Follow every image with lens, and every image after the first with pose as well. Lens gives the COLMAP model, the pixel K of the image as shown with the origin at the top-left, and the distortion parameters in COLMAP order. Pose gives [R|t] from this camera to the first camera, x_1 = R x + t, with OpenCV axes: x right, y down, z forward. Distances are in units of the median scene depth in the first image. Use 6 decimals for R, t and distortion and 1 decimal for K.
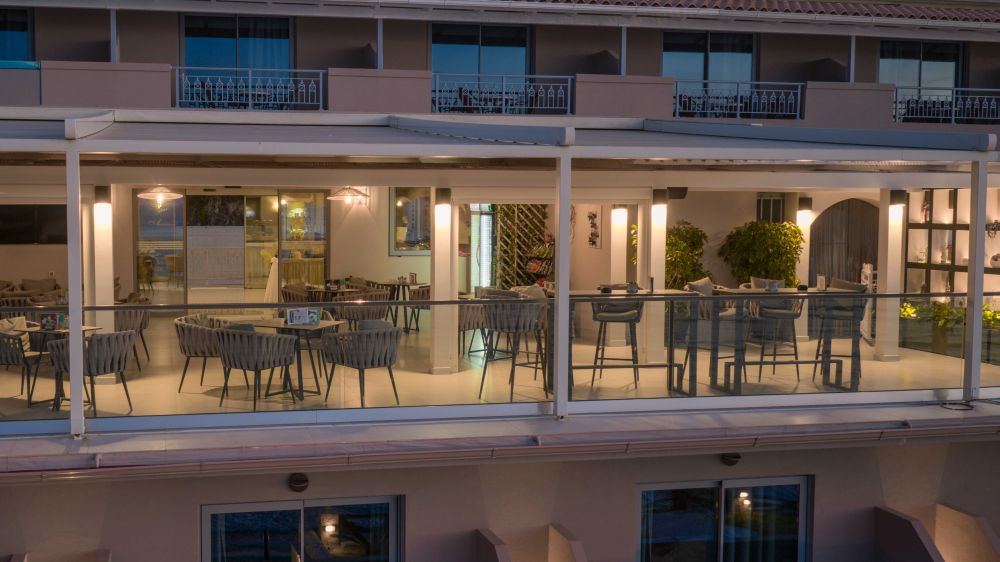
lens RADIAL K [[820.0, 0, 496.0], [0, 820.0, 279.8], [0, 0, 1]] dist [0.011129, -0.010626]
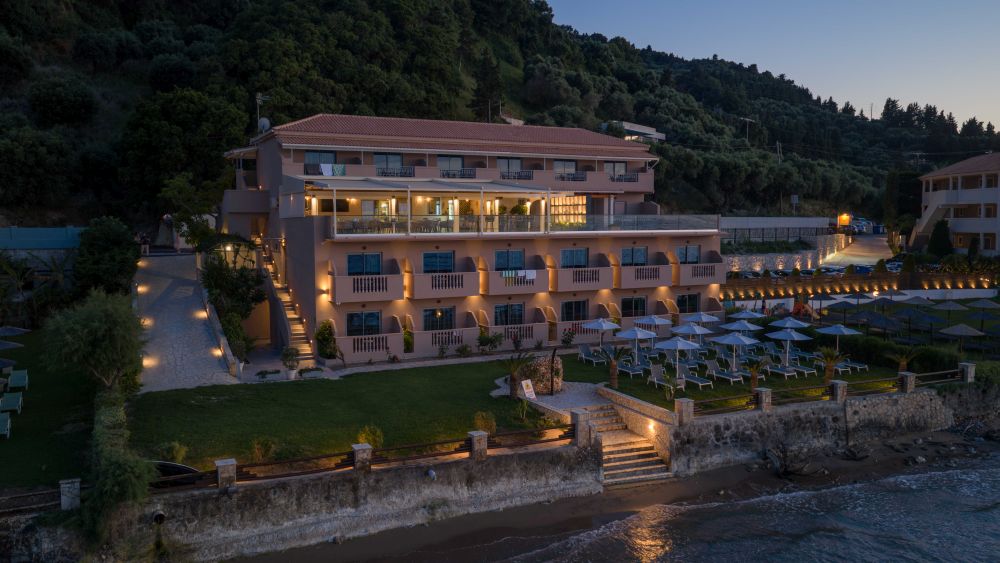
lens RADIAL K [[820.0, 0, 496.0], [0, 820.0, 280.3], [0, 0, 1]] dist [0.011129, -0.010626]
pose [[0.981278, -0.013064, 0.192151, -0.692017], [0.015390, 0.999825, -0.010618, 0.402108], [-0.191979, 0.013376, 0.981308, -3.488837]]
